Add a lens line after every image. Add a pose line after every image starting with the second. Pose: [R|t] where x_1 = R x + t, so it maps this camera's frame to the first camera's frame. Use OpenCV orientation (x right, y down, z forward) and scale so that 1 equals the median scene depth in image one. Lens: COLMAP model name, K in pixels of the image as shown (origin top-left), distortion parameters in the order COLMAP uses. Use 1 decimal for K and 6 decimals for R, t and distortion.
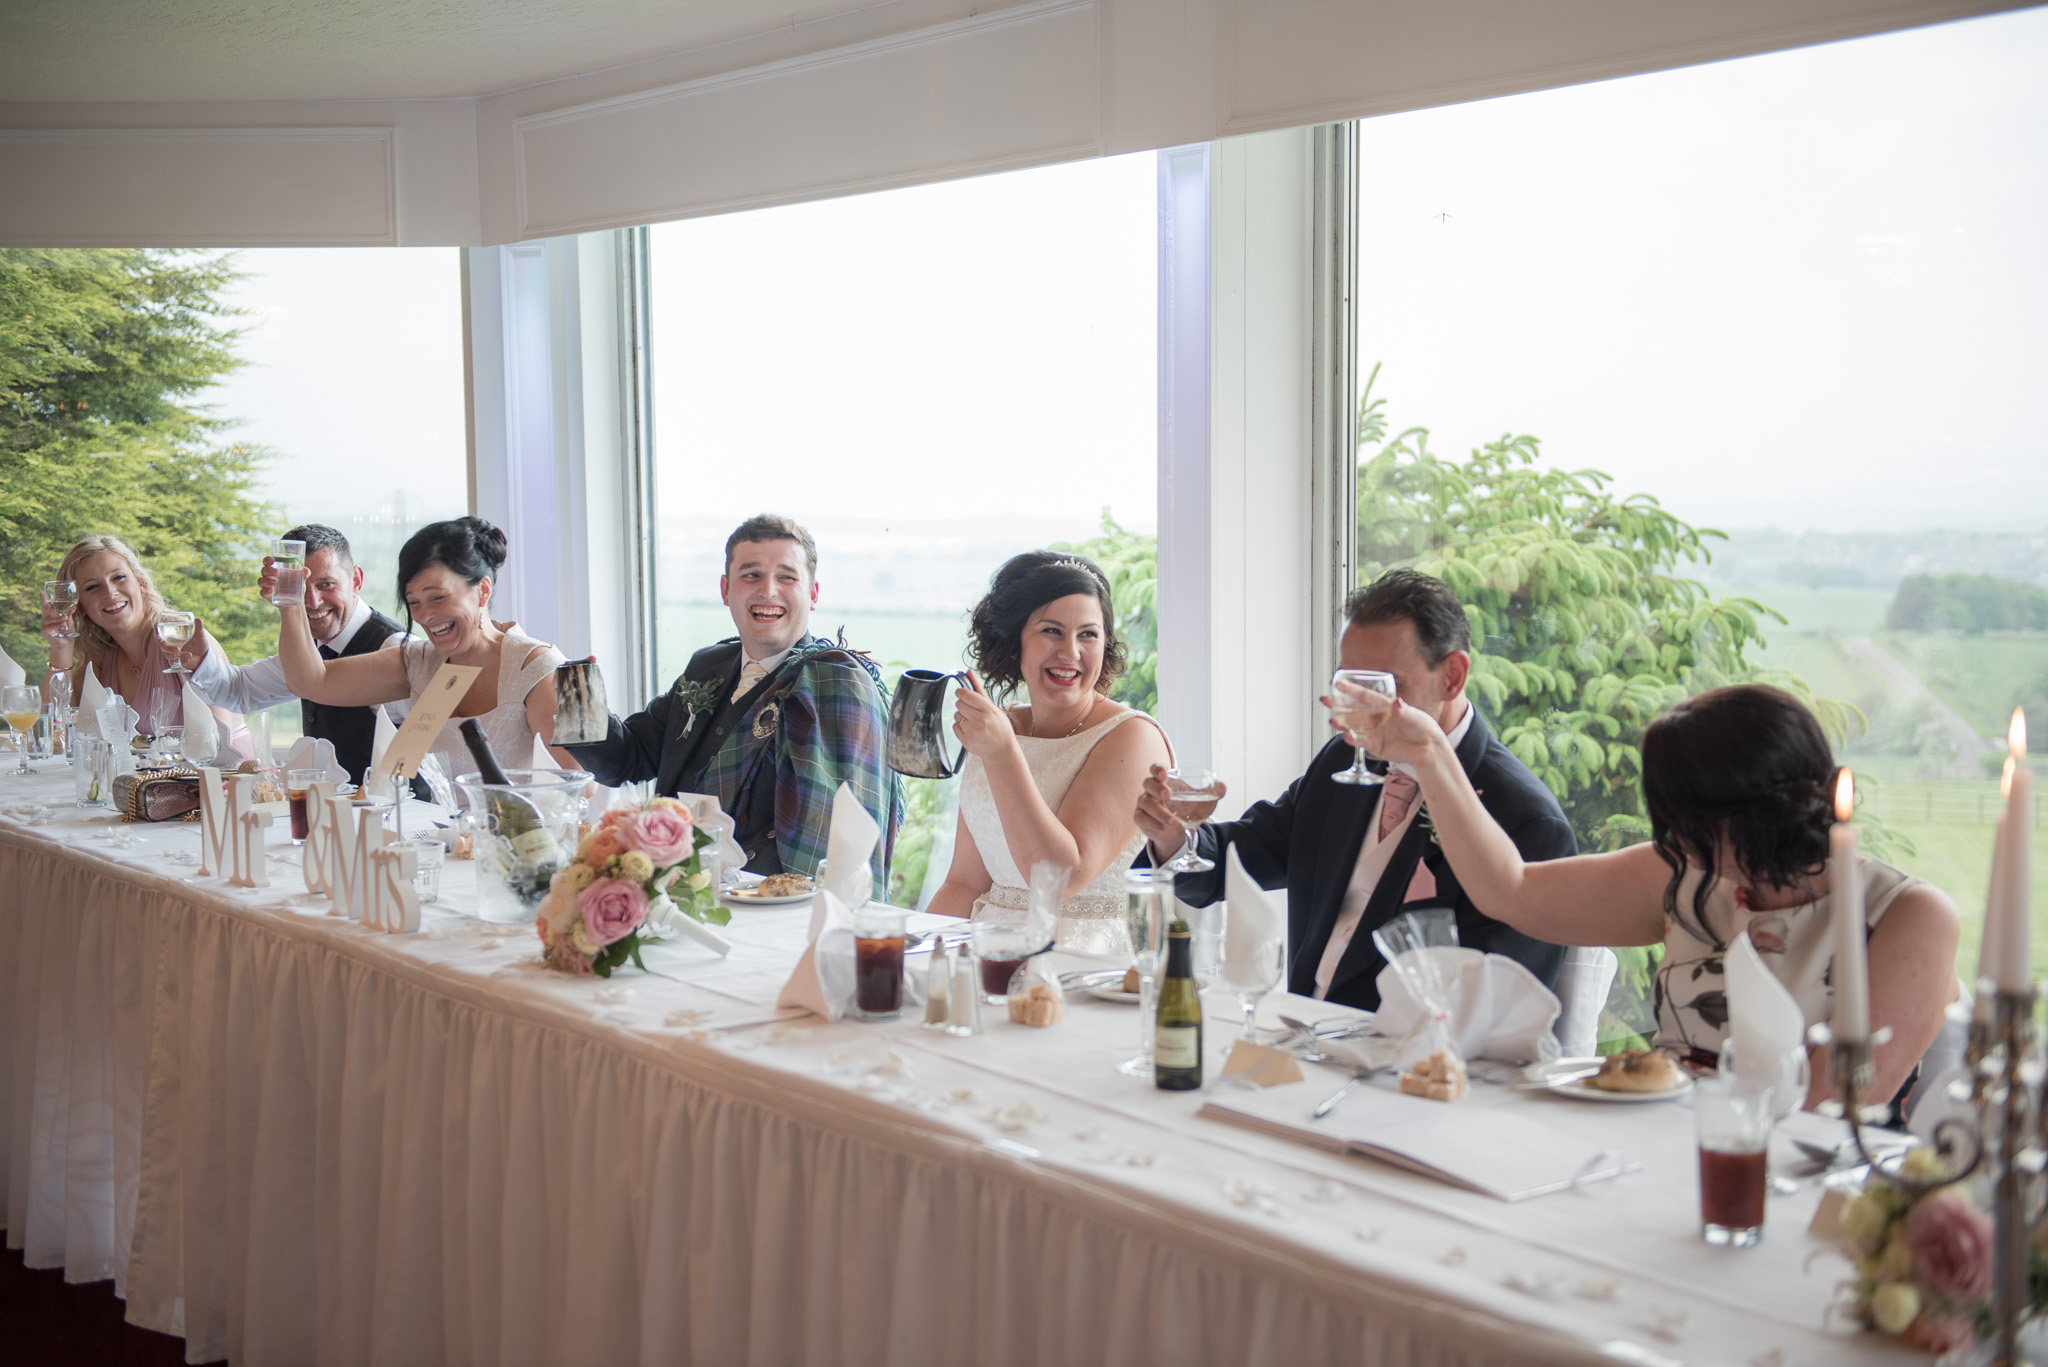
lens RADIAL K [[2630.5, 0, 1024.5], [0, 2630.5, 702.2], [0, 0, 1]] dist [0.152512, 0.056264]
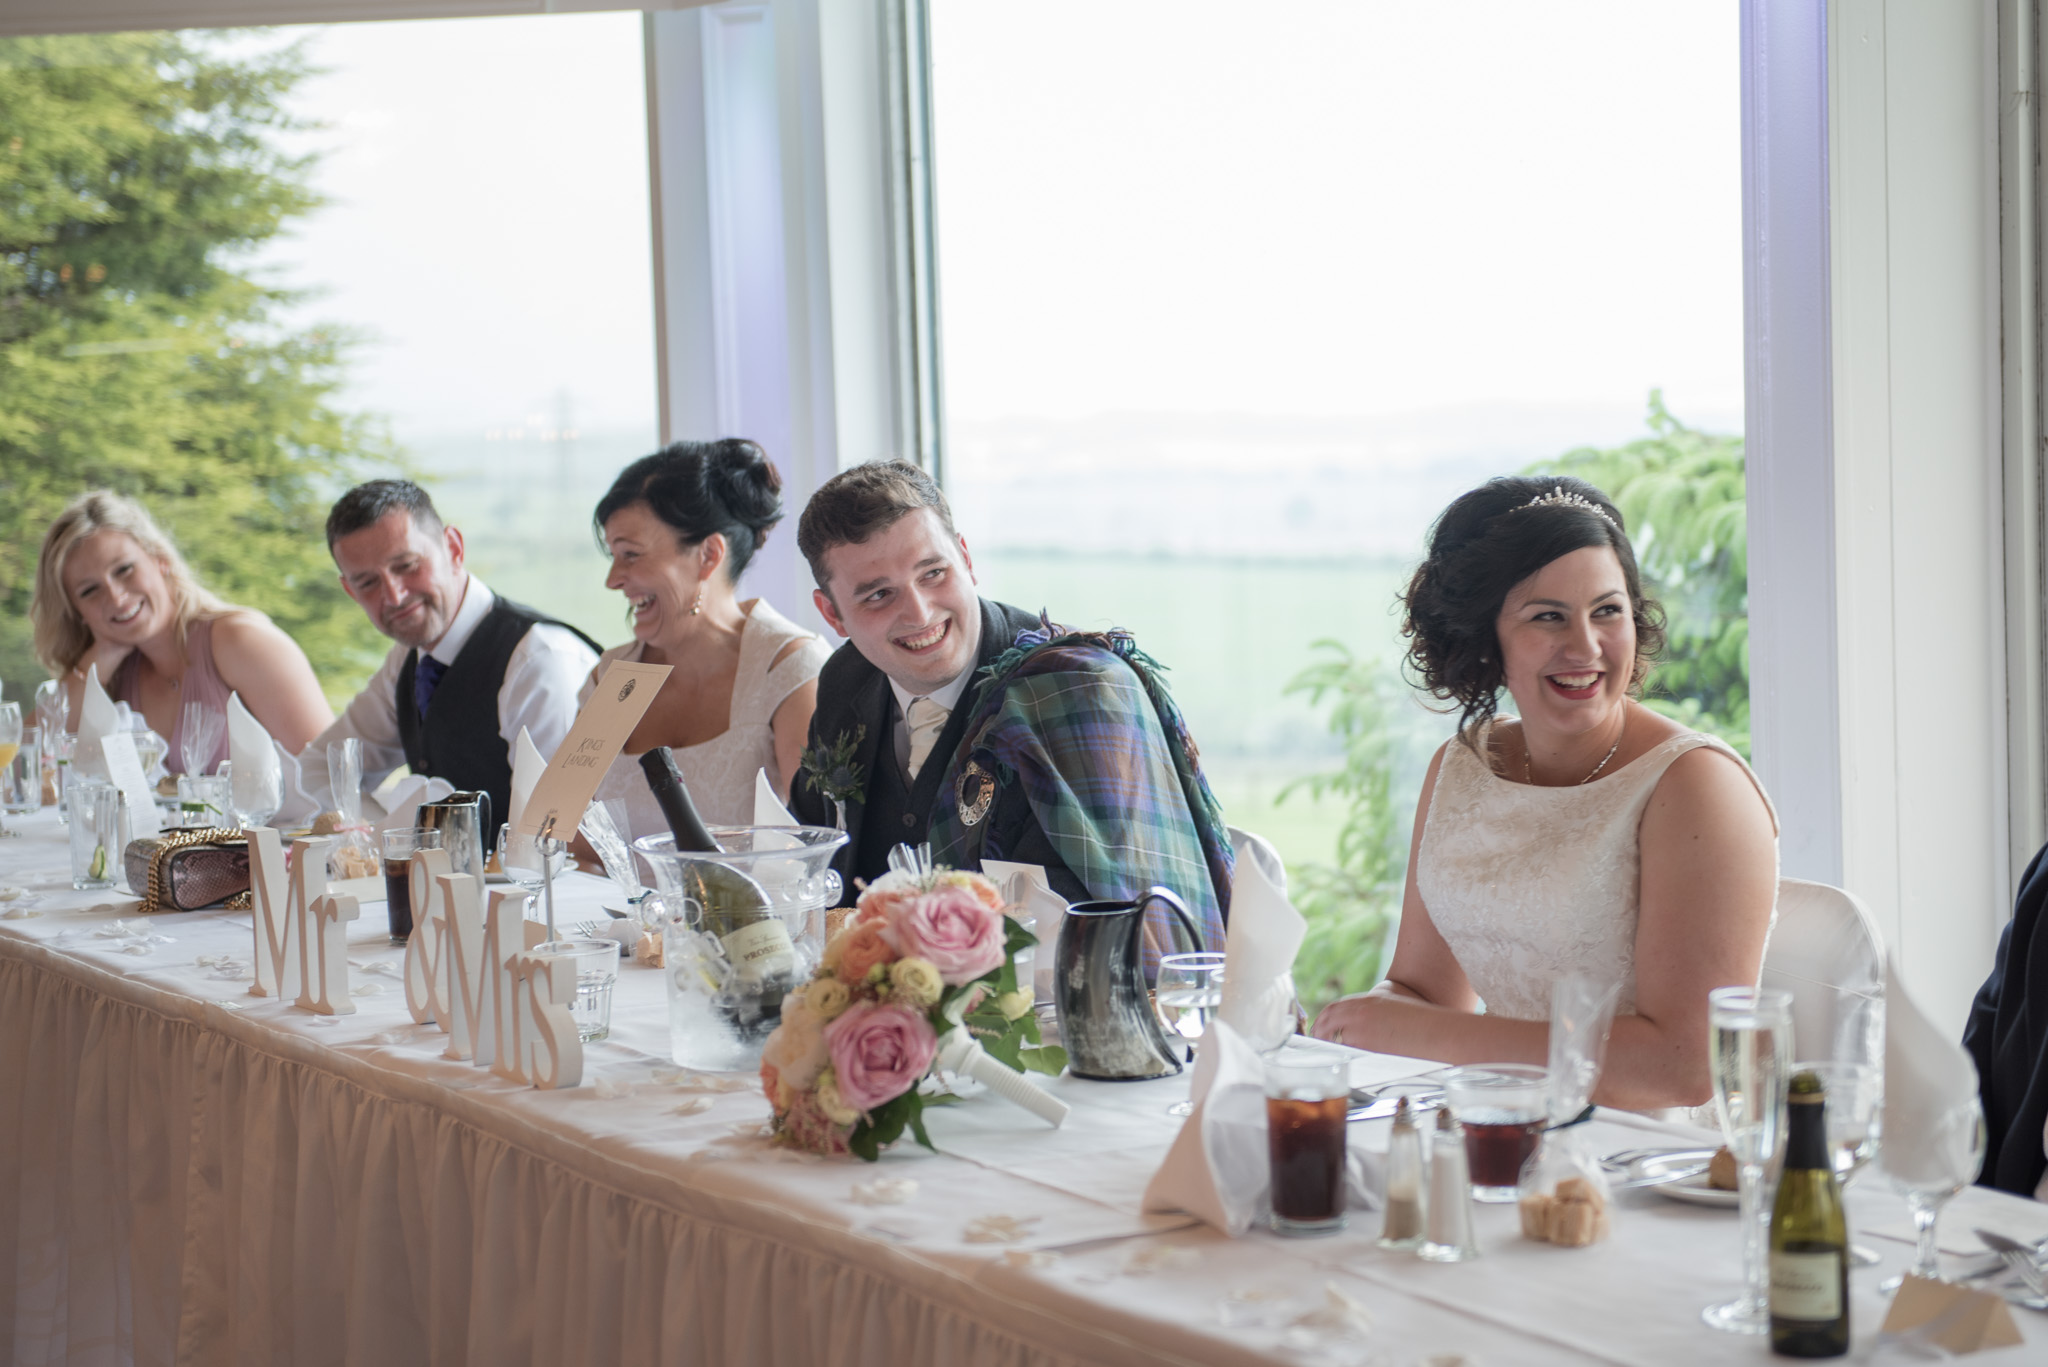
lens RADIAL K [[4045.7, 0, 1118.4], [0, 4045.7, 637.8], [0, 0, 1]] dist [0.183893, 0.010669]
pose [[0.995058, -0.015763, -0.098039, -0.003524], [0.014377, 0.999787, -0.014827, -0.004049], [0.098252, 0.013344, 0.995072, 0.044603]]
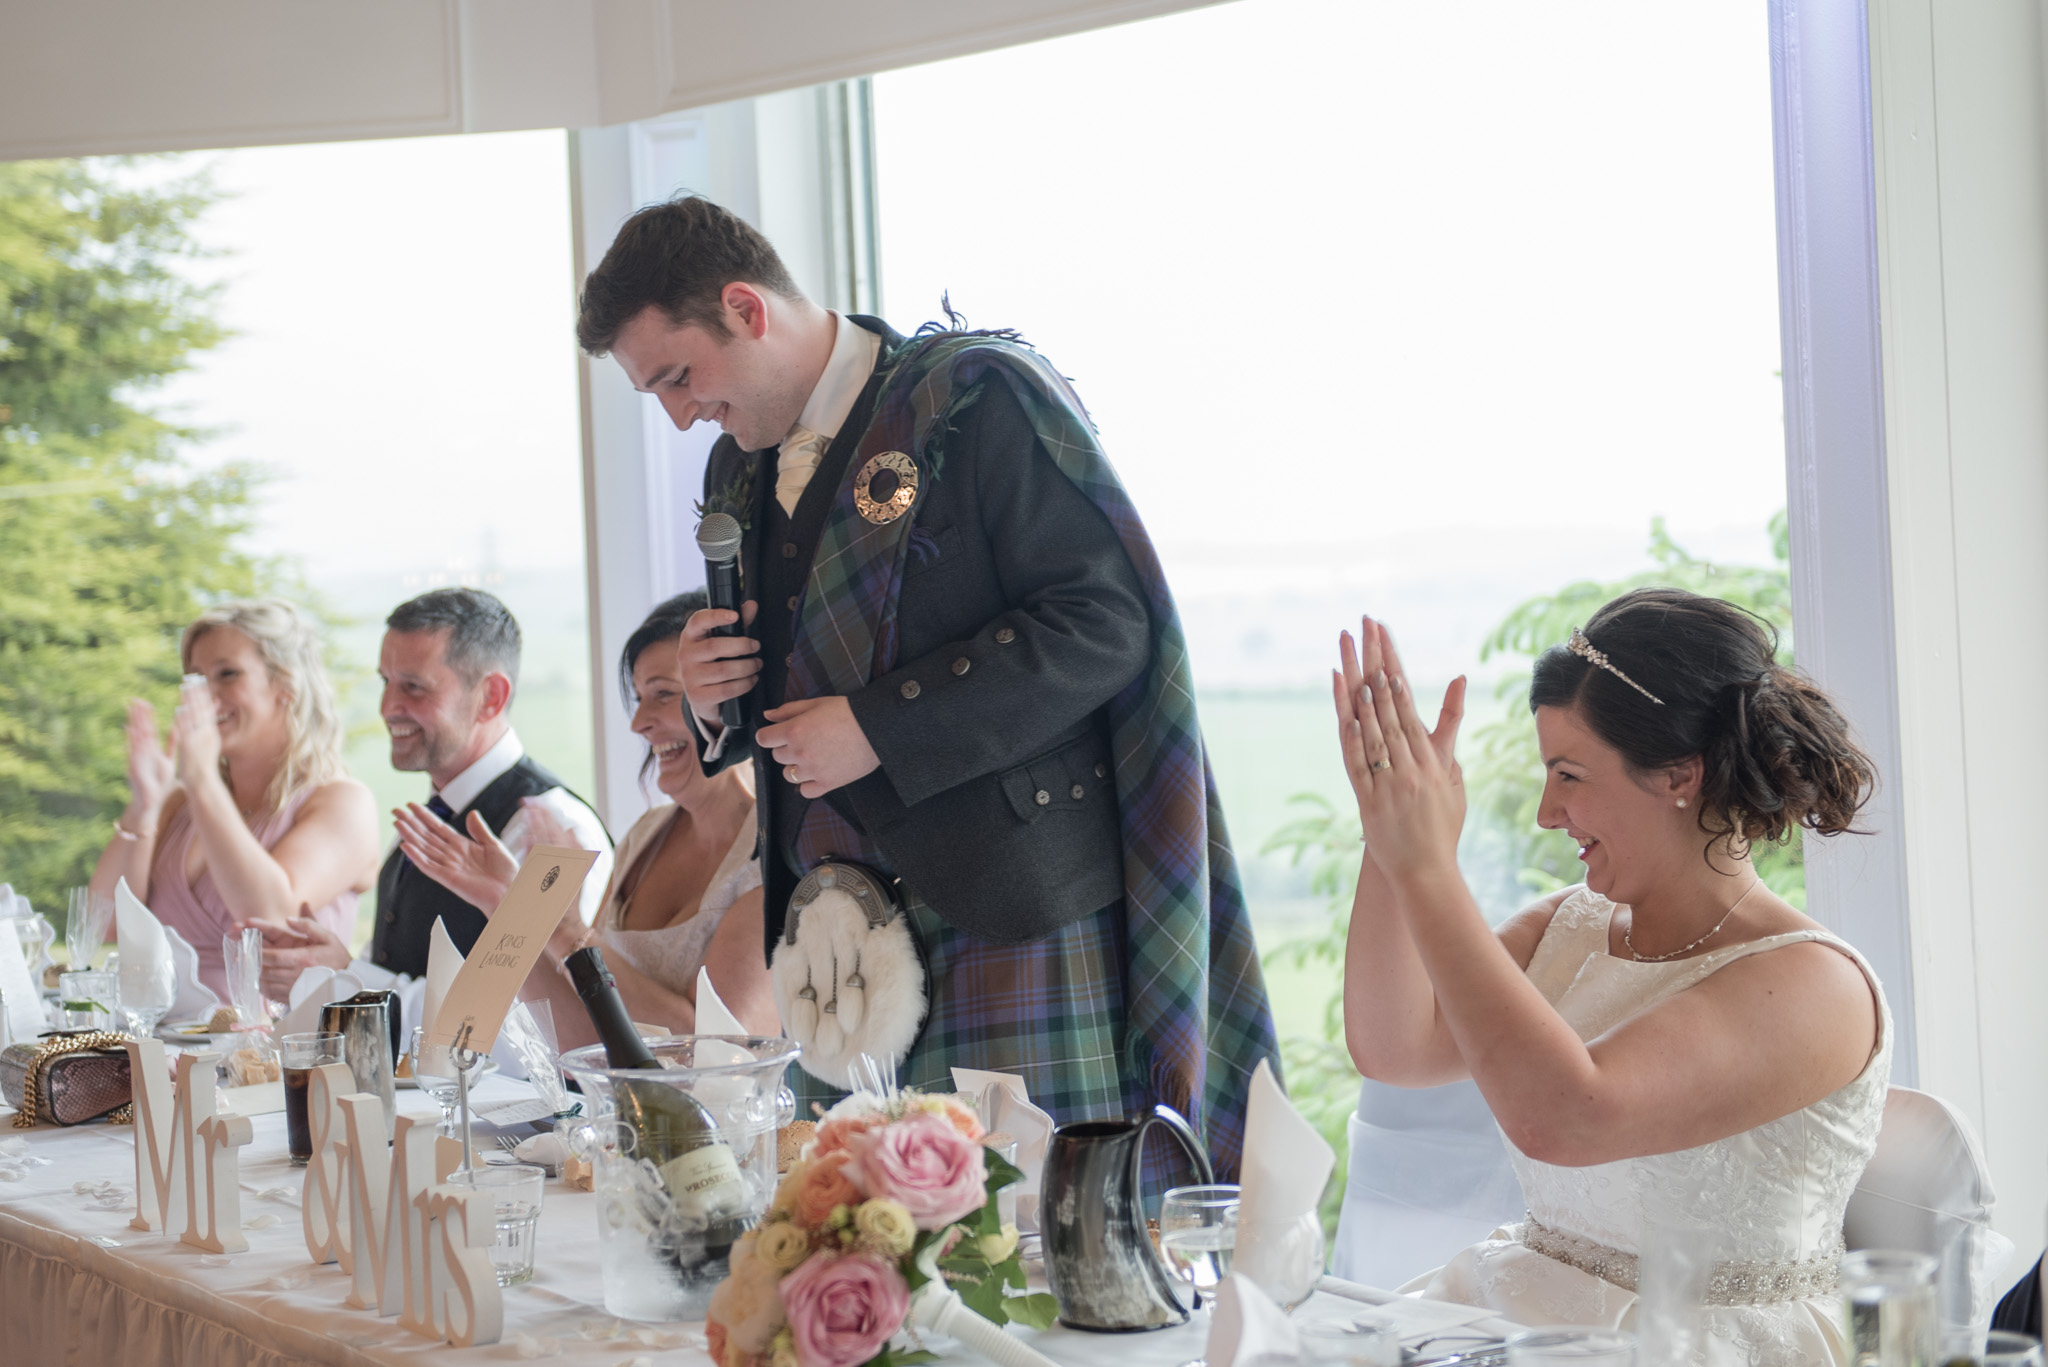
lens RADIAL K [[4071.0, 0, 1016.9], [0, 4071.0, 550.8], [0, 0, 1]] dist [0.173302, -0.009172]
pose [[0.993834, -0.034450, -0.105393, -0.024209], [0.027760, 0.997545, -0.064294, -0.019802], [0.107350, 0.060972, 0.992350, 0.146703]]
